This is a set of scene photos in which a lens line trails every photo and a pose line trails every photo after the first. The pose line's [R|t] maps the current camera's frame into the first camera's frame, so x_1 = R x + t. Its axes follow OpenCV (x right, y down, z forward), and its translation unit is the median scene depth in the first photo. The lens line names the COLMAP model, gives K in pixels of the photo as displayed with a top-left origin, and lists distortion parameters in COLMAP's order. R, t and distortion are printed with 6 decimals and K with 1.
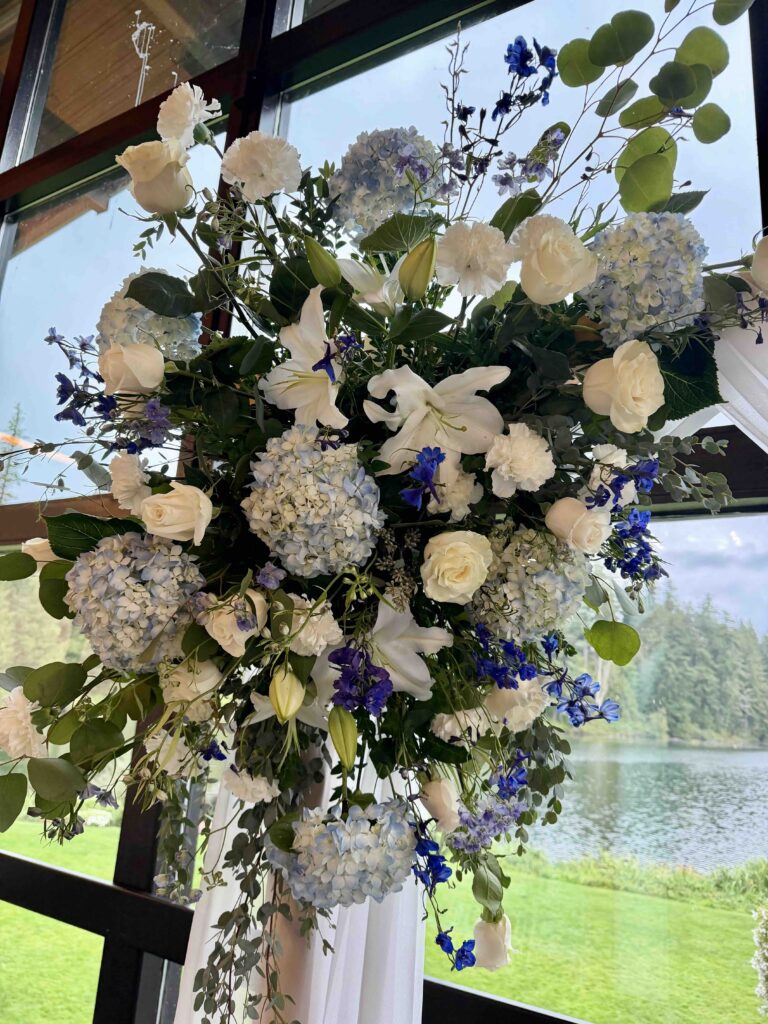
lens RADIAL K [[711.0, 0, 384.0], [0, 711.0, 512.0], [0, 0, 1]] dist [-0.002028, -0.000814]
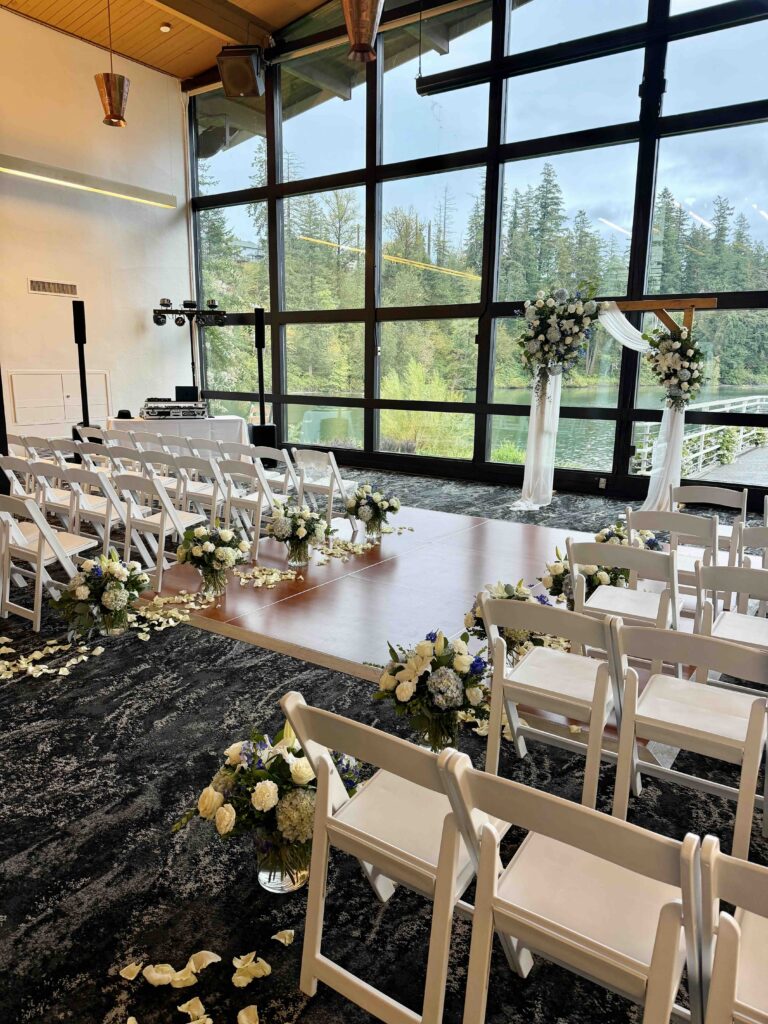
lens RADIAL K [[711.0, 0, 384.0], [0, 711.0, 512.0], [0, 0, 1]] dist [-0.002028, -0.000814]
pose [[0.995484, -0.048080, -0.081856, -1.546098], [0.079353, 0.894725, 0.439510, -2.052965], [0.052107, -0.444021, 0.894500, -7.943358]]
